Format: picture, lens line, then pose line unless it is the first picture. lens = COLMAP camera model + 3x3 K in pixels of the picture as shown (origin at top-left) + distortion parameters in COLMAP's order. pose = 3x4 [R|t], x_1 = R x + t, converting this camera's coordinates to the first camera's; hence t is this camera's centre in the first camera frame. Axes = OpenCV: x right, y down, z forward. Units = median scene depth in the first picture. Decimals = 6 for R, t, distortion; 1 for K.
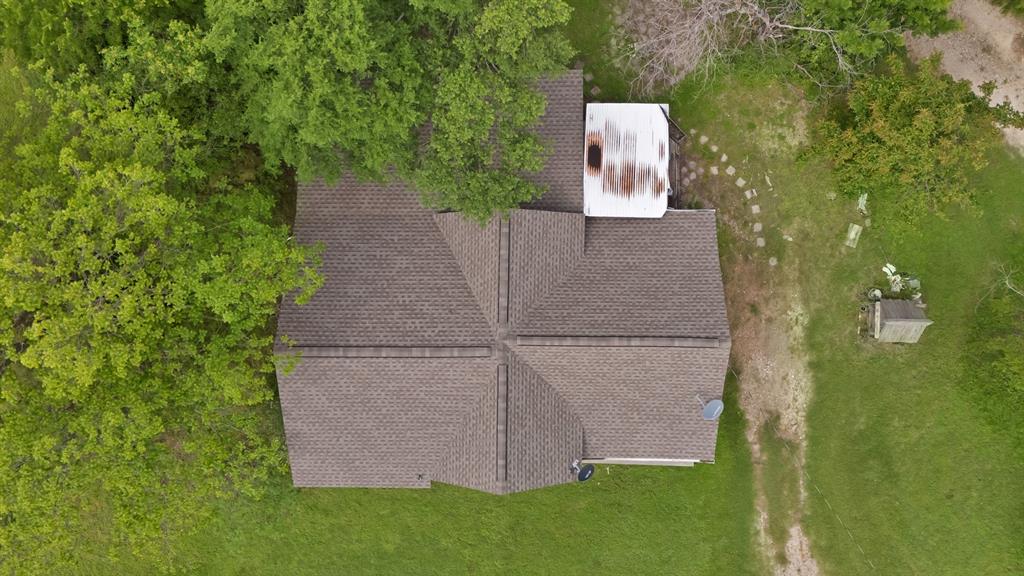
lens RADIAL K [[722.3, 0, 512.6], [0, 722.3, 289.5], [0, 0, 1]] dist [0.002688, 0.000511]
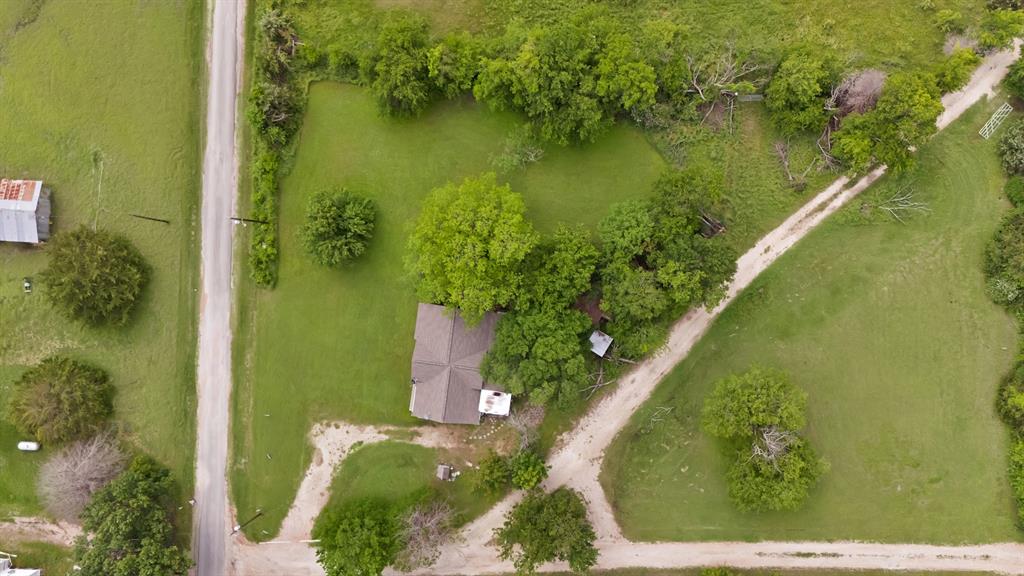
lens RADIAL K [[722.3, 0, 513.1], [0, 722.3, 287.6], [0, 0, 1]] dist [0.002688, 0.000511]
pose [[-0.123304, 0.992103, 0.022956, -0.482115], [-0.992026, -0.123836, 0.023422, -0.262096], [0.026080, -0.019885, 0.999462, -2.469579]]
